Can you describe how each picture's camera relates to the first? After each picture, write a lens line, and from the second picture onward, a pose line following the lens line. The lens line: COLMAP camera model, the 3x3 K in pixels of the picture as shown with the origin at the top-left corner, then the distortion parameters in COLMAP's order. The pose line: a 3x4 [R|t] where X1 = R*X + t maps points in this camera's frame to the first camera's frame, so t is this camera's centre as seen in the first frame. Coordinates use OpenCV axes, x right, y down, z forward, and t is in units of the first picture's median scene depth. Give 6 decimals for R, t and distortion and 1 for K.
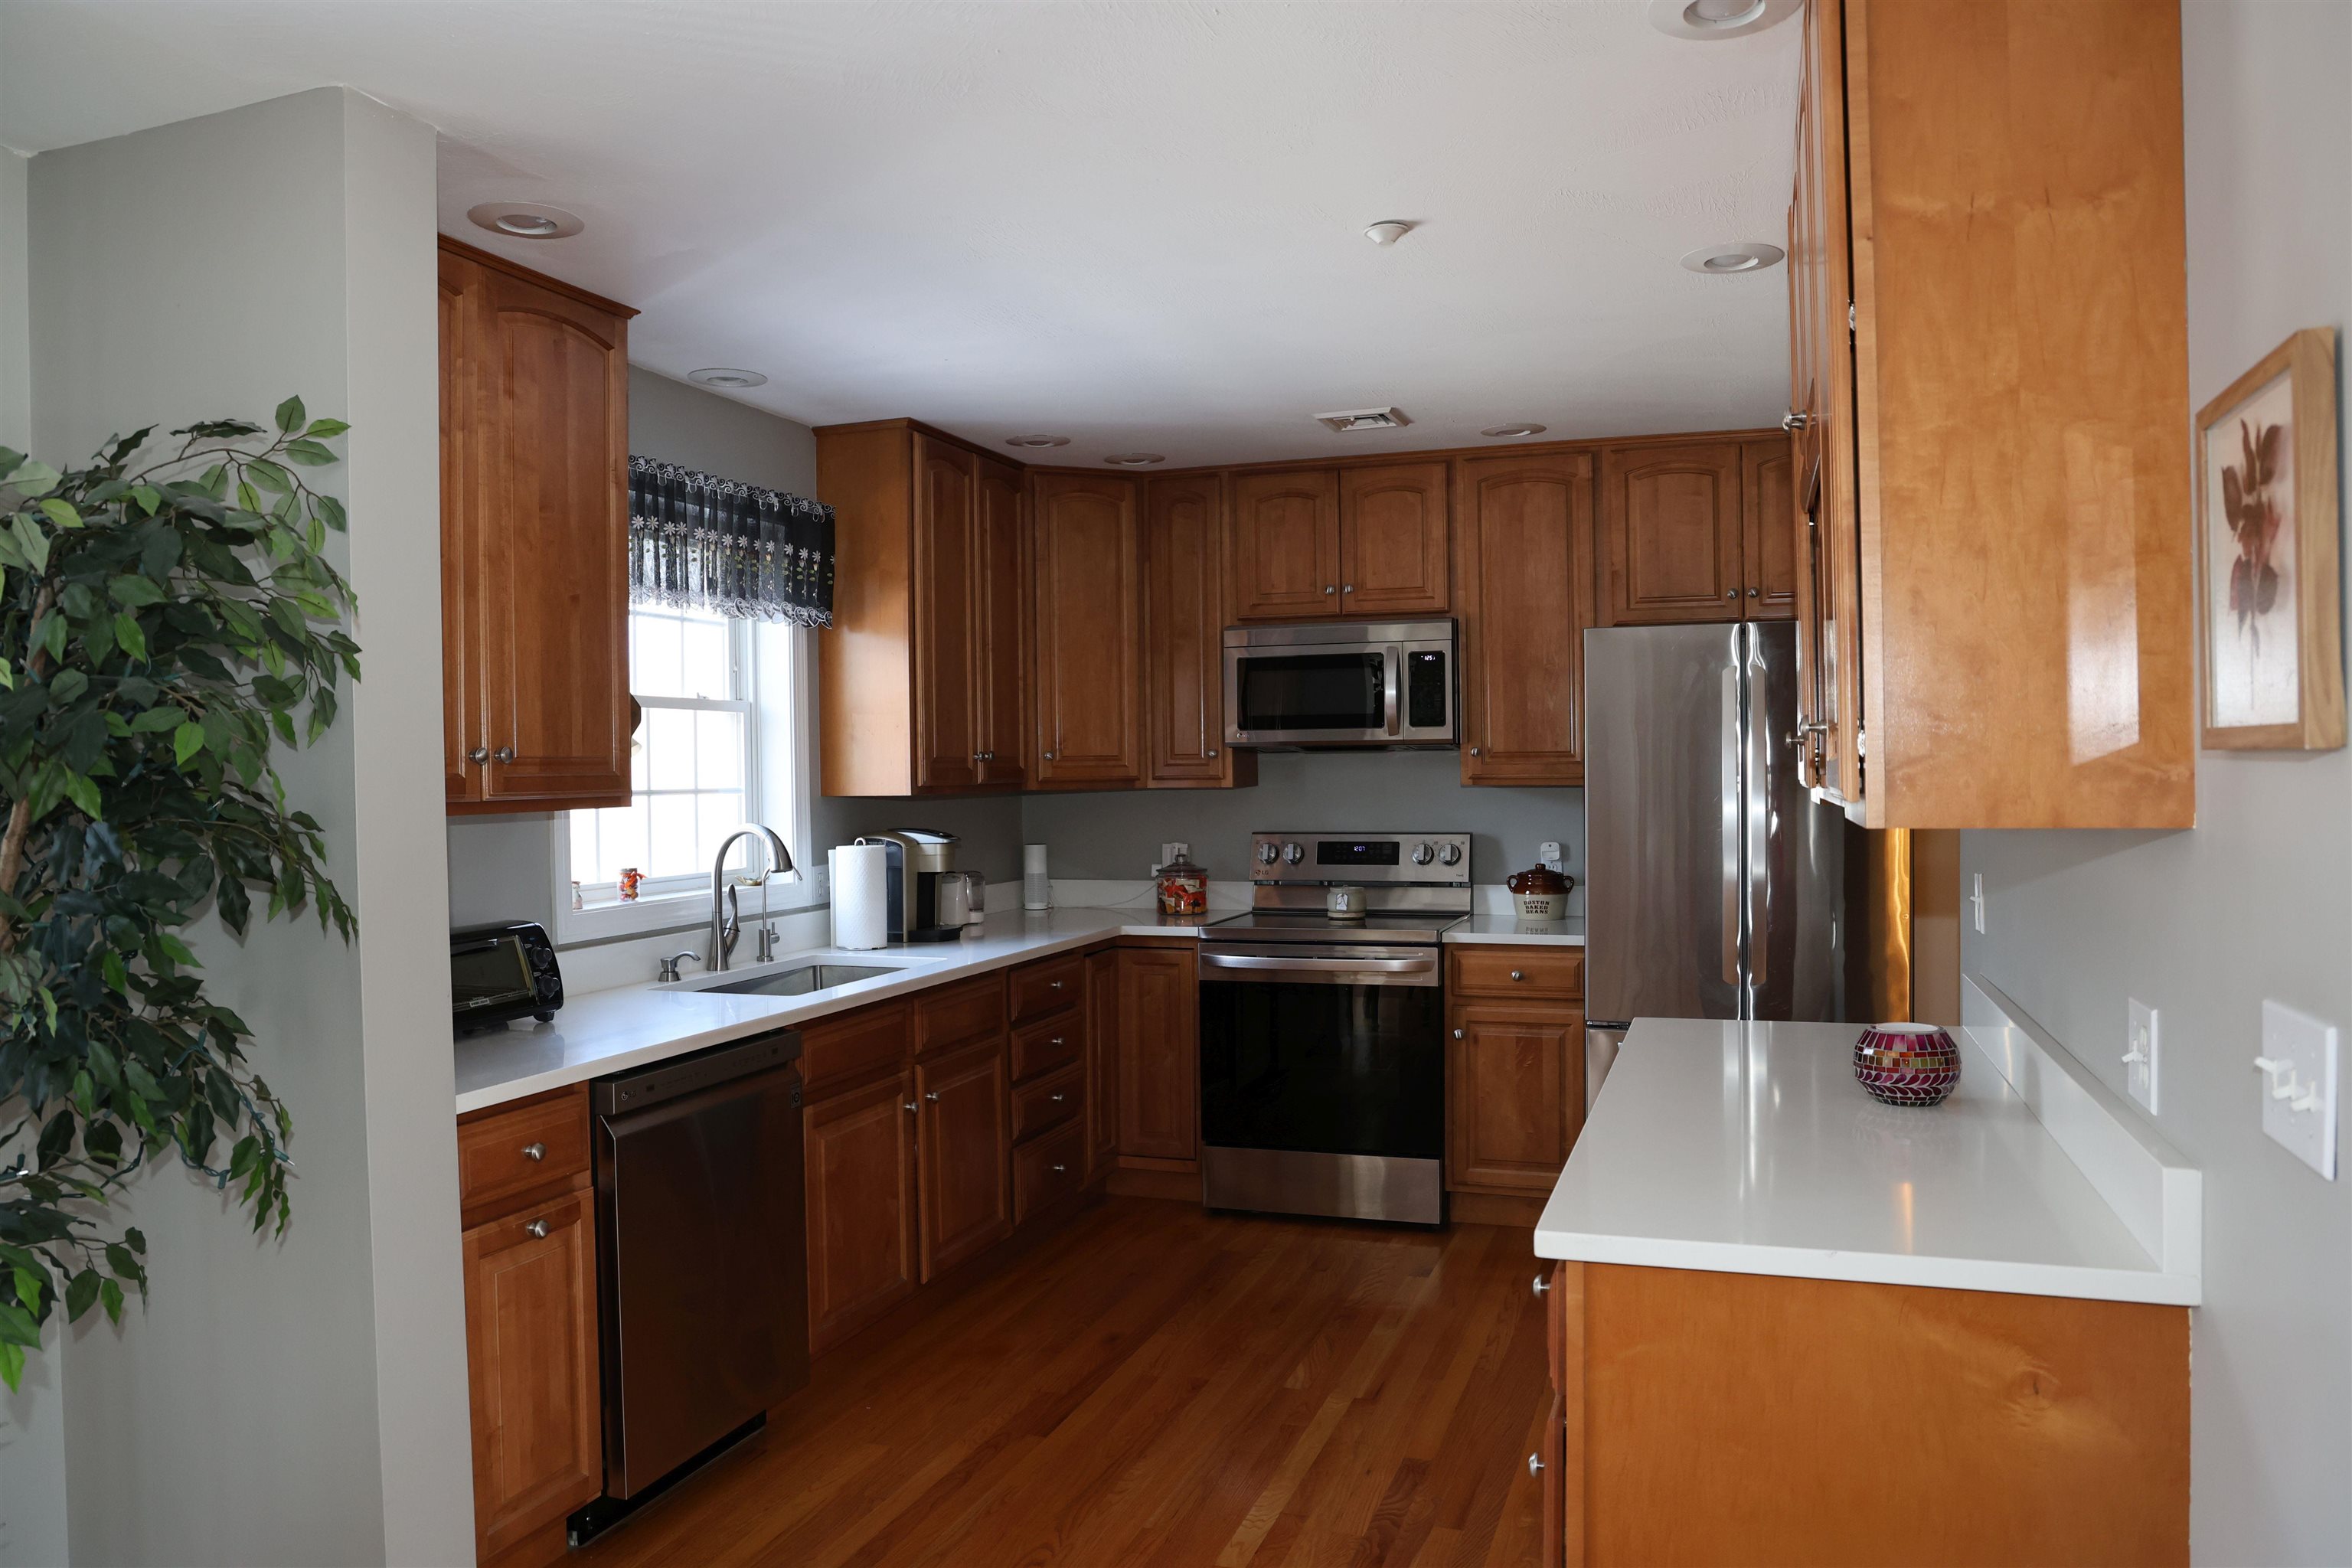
lens RADIAL K [[1618.7, 0, 1176.0], [0, 1618.7, 784.0], [0, 0, 1]] dist [-0.112748, 0.072908]
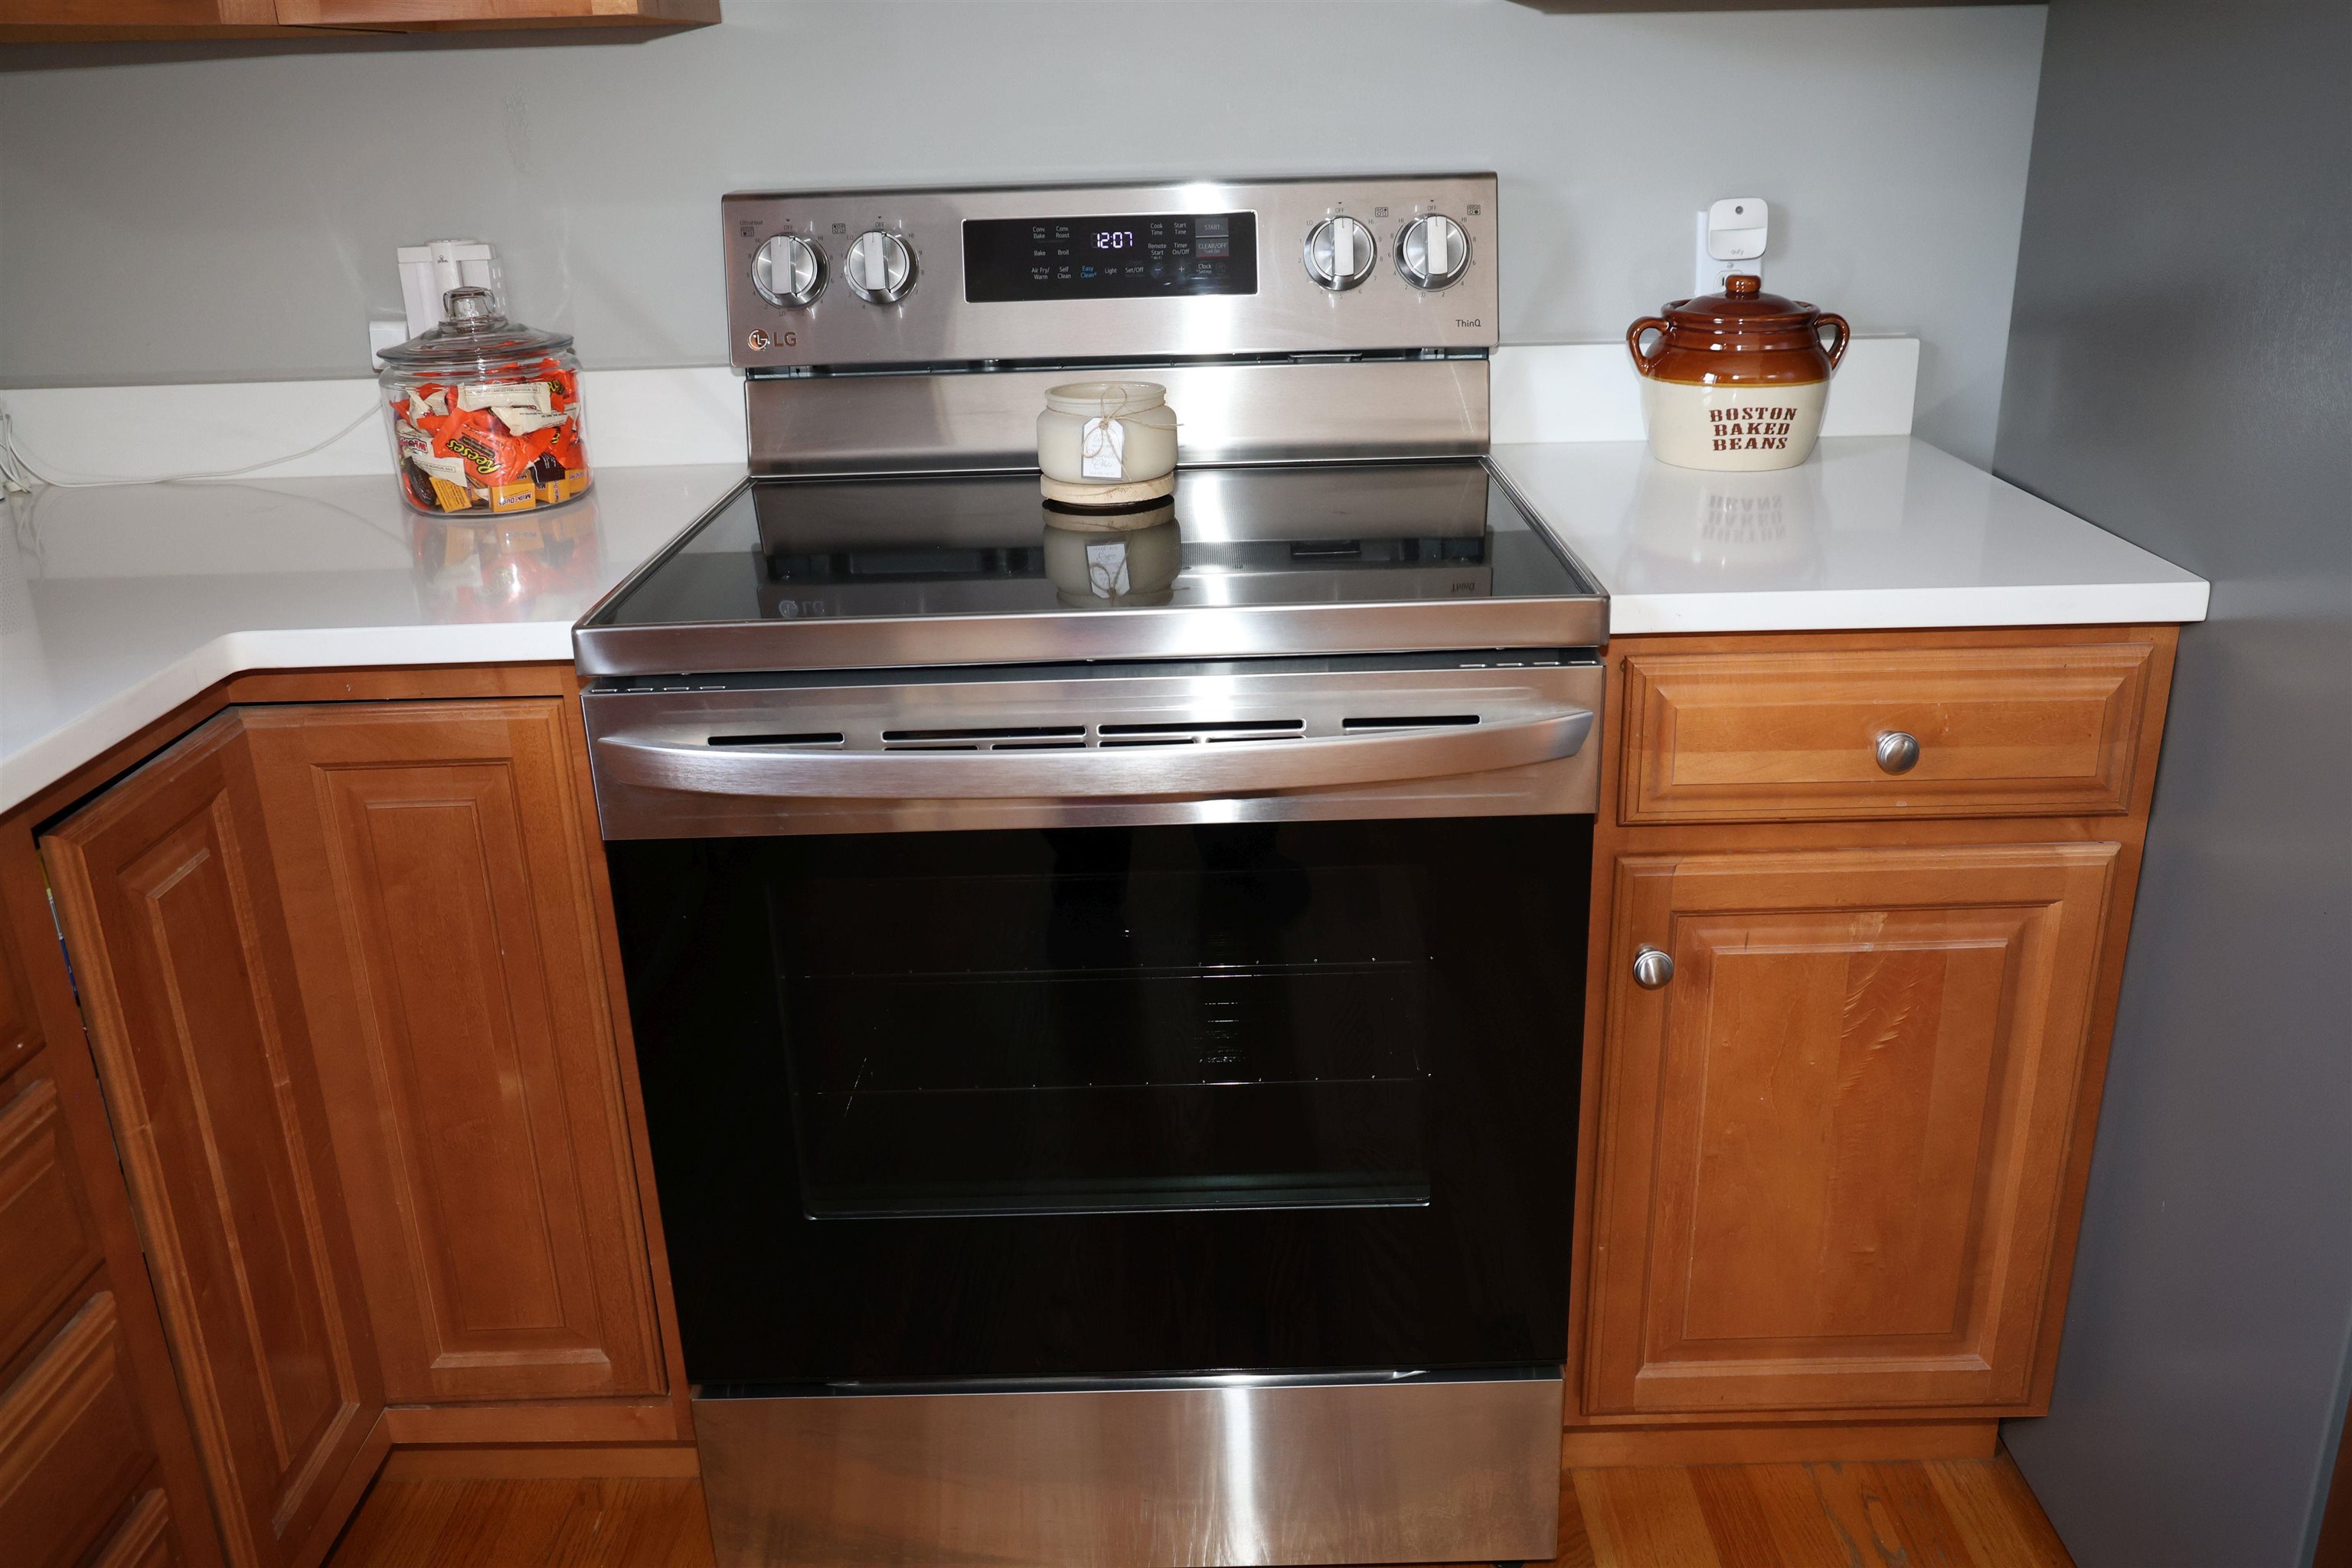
lens RADIAL K [[1897.4, 0, 1176.0], [0, 1897.4, 784.0], [0, 0, 1]] dist [-0.050760, -0.000153]
pose [[0.944407, -0.127288, 0.303140, 0.011825], [0.019207, 0.941800, 0.335625, 0.022568], [-0.328218, -0.311144, 0.891887, 0.818556]]
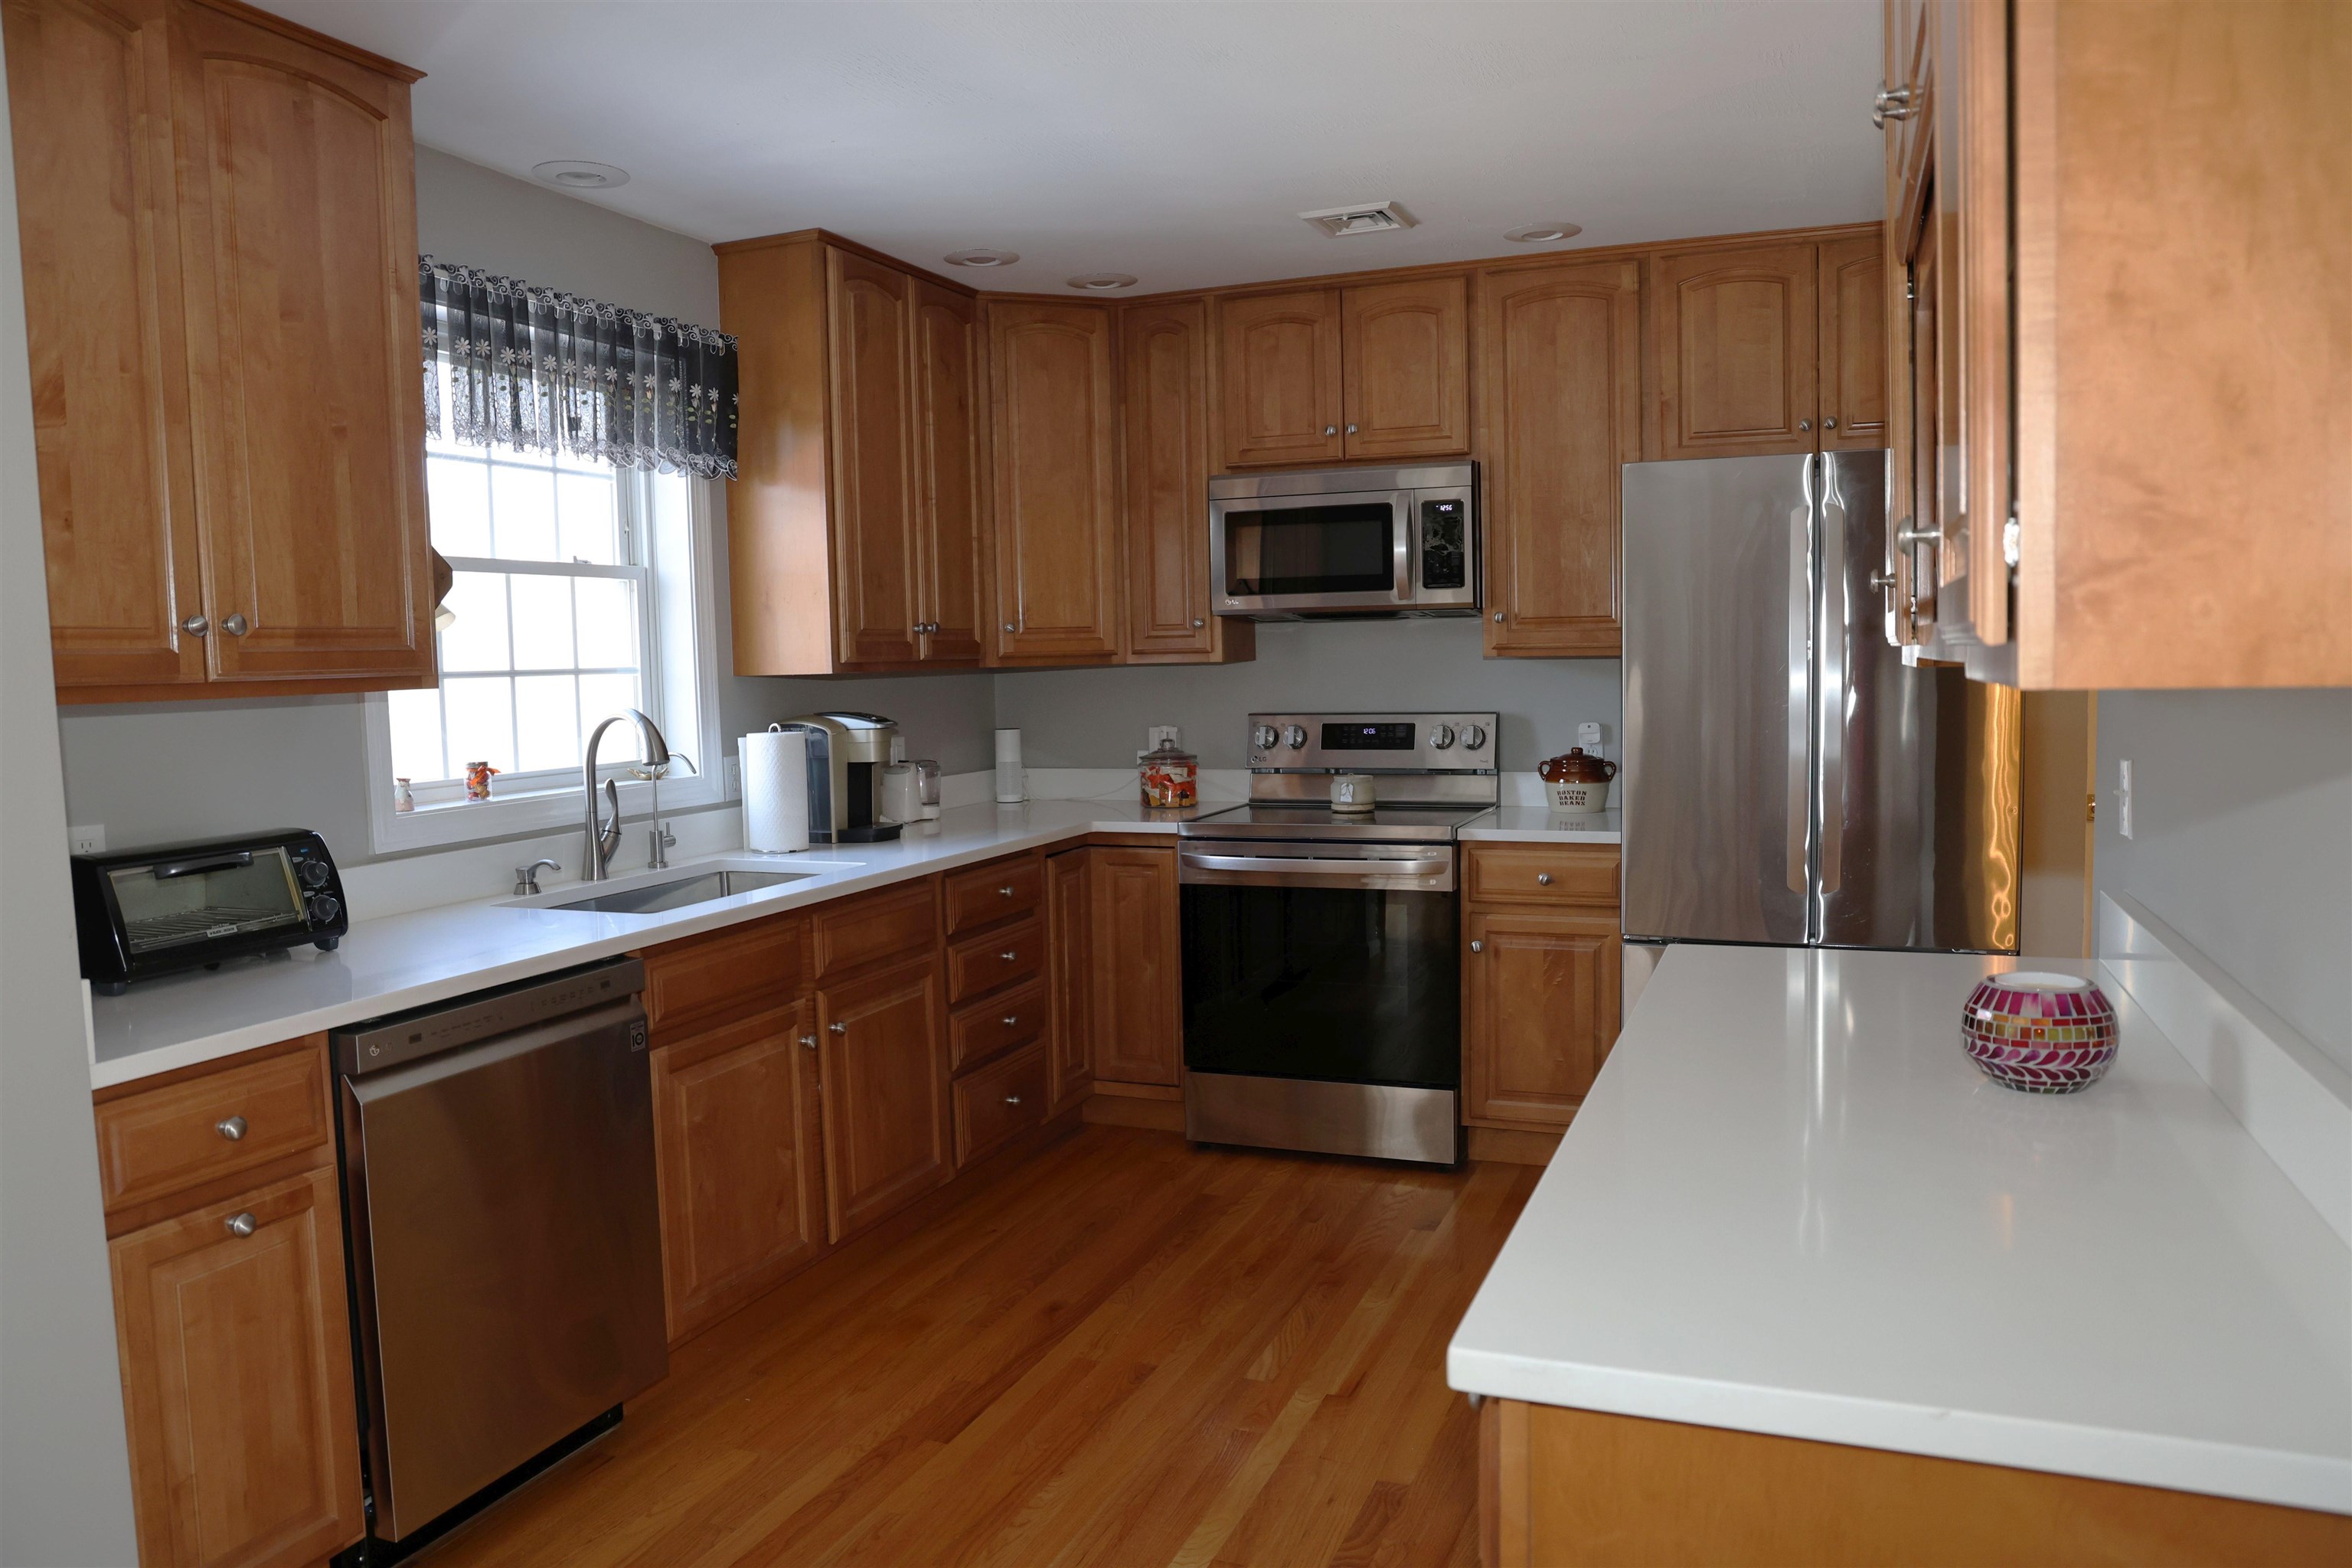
lens RADIAL K [[1618.7, 0, 1176.0], [0, 1618.7, 784.0], [0, 0, 1]] dist [-0.112748, 0.072908]
pose [[0.999073, -0.006468, -0.042559, 0.056644], [0.009469, 0.997452, 0.070709, 0.007097], [0.041993, -0.071046, 0.996589, 0.153294]]
